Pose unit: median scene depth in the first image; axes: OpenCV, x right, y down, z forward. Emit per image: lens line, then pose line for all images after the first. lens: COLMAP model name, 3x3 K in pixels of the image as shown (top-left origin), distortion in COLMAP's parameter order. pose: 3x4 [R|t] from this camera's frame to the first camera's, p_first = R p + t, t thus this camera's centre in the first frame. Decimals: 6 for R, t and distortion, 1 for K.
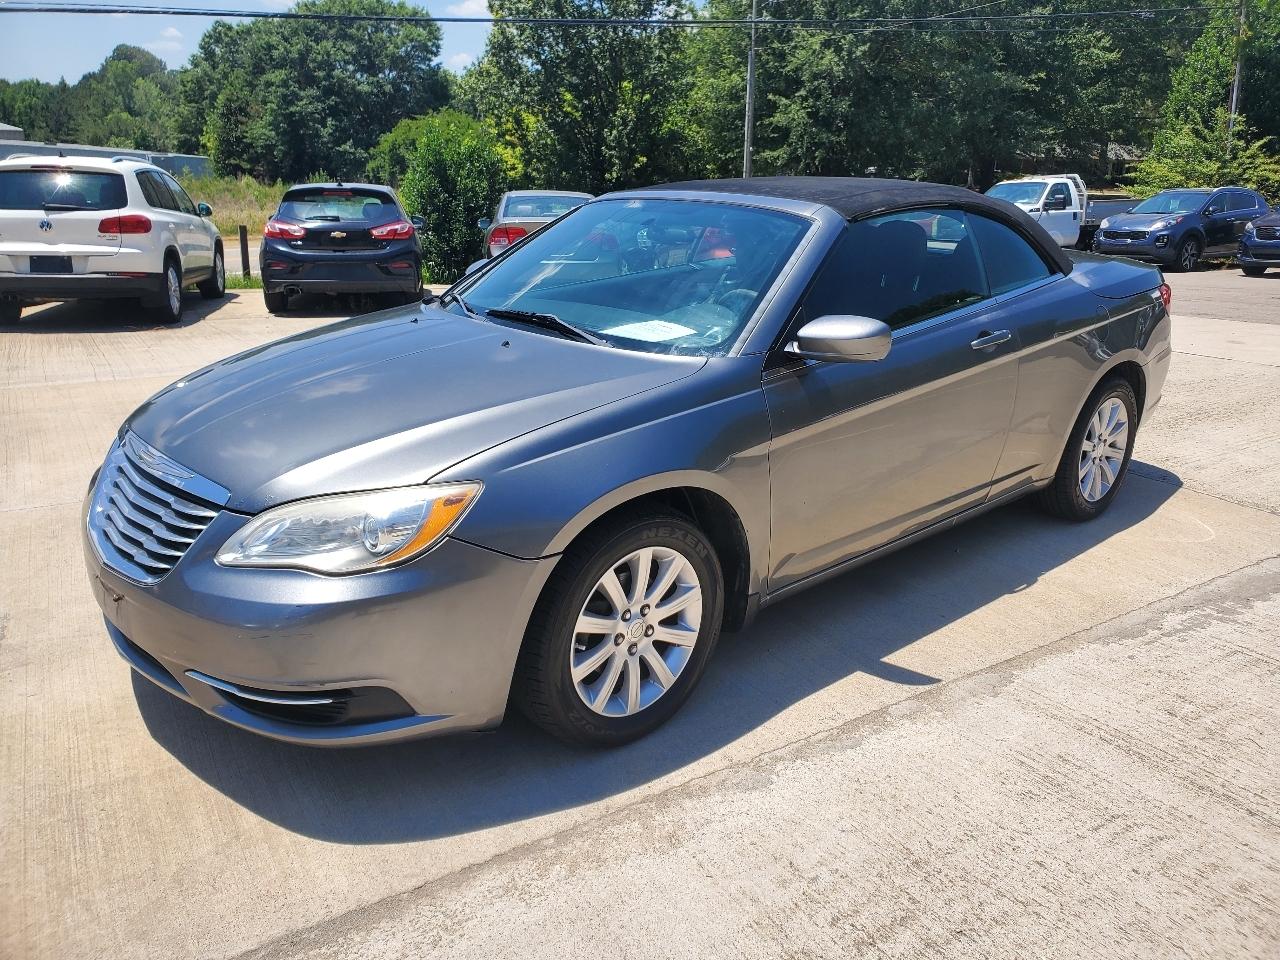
lens RADIAL K [[978.4, 0, 643.4], [0, 978.4, 467.5], [0, 0, 1]] dist [-0.000547, 0.006446]
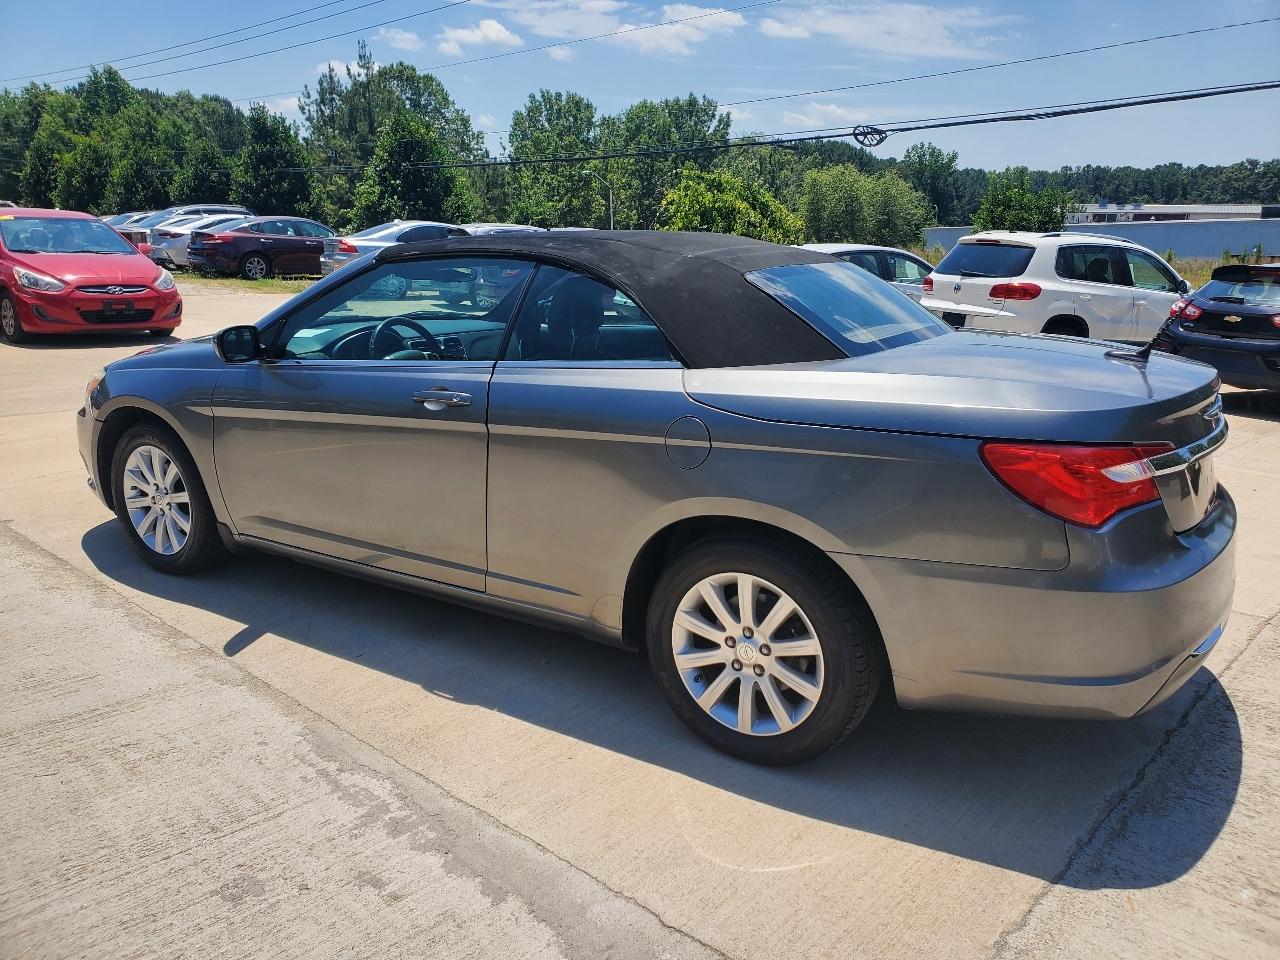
lens RADIAL K [[996.8, 0, 651.9], [0, 996.8, 438.5], [0, 0, 1]] dist [0.003567, -0.001657]
pose [[0.282990, 0.187880, -0.940541, 0.429883], [-0.293969, 0.950421, 0.101404, -0.082004], [0.912962, 0.247793, 0.324190, 0.294212]]
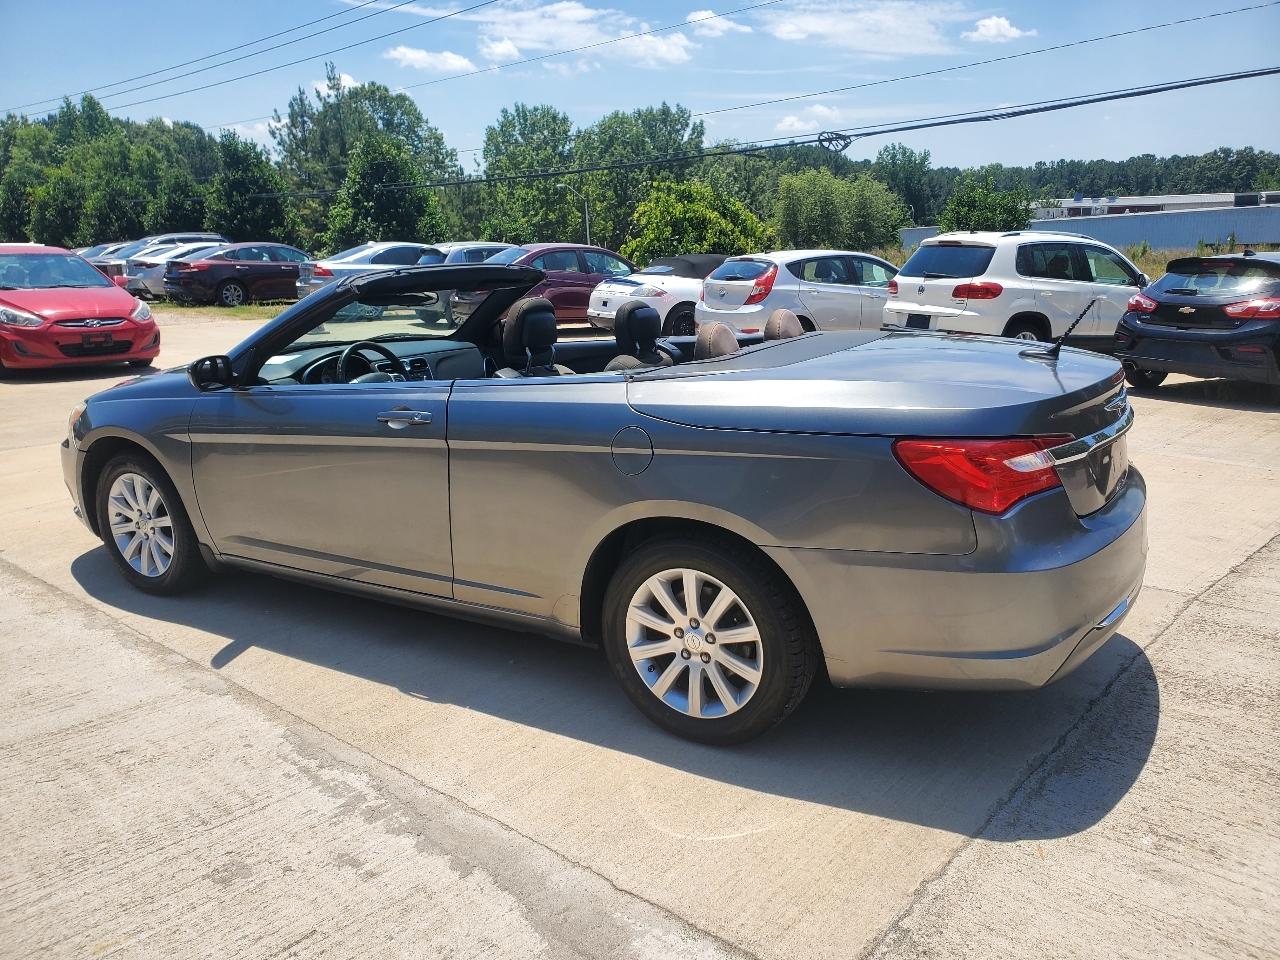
lens RADIAL K [[995.3, 0, 645.9], [0, 995.3, 455.5], [0, 0, 1]] dist [0.005956, -0.008931]
pose [[0.297678, 0.182771, -0.937007, 0.452225], [-0.257661, 0.960460, 0.105489, -0.086489], [0.919238, 0.210028, 0.333001, 0.298410]]
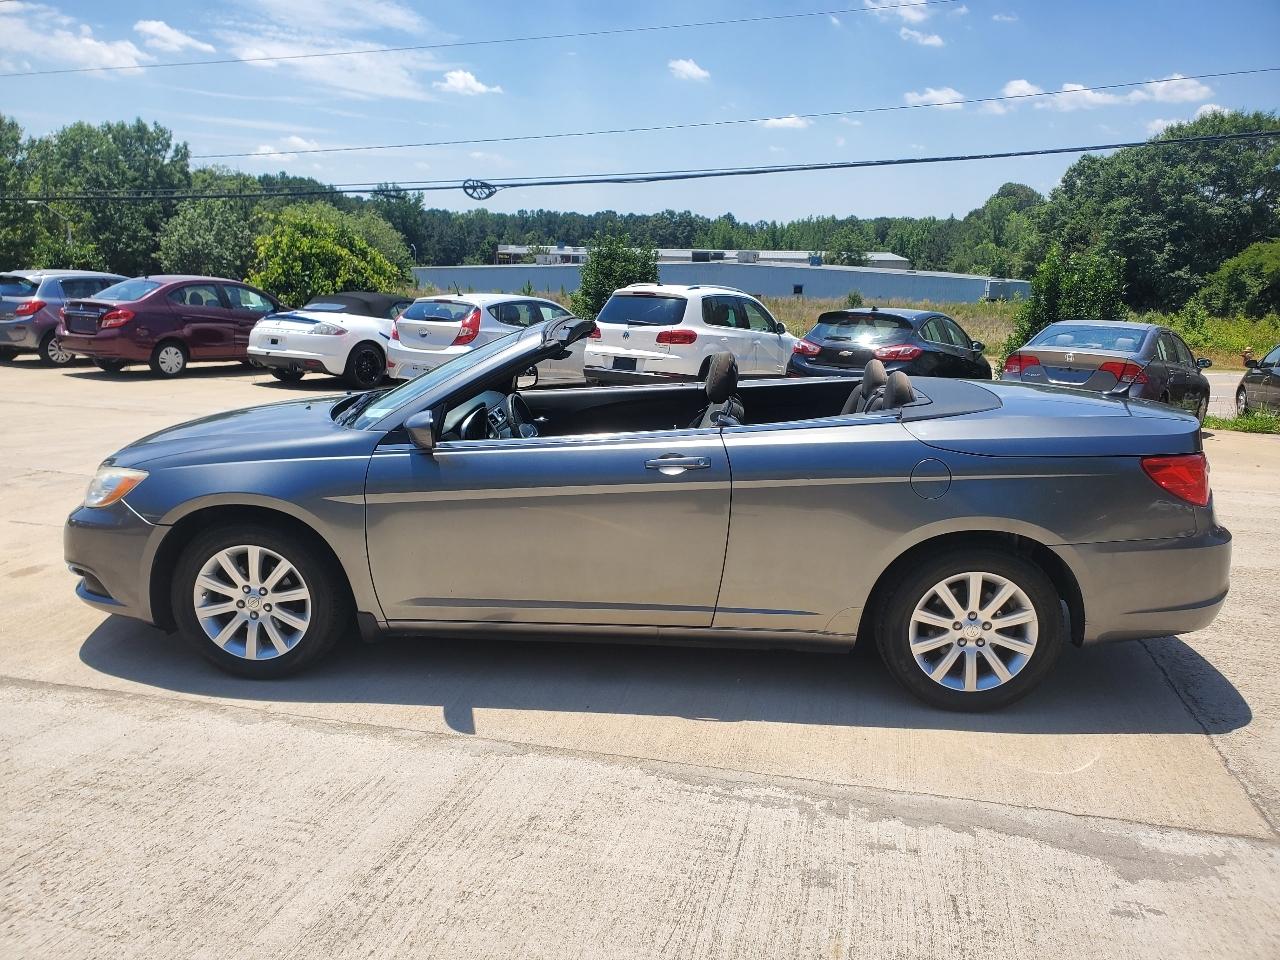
lens RADIAL K [[988.6, 0, 640.0], [0, 988.6, 480.0], [0, 0, 1]] dist [0.001591, 0.009446]
pose [[0.701348, 0.140910, -0.698753, 0.353212], [-0.217235, 0.975888, -0.021245, -0.027164], [0.678911, 0.166694, 0.715048, 0.073782]]
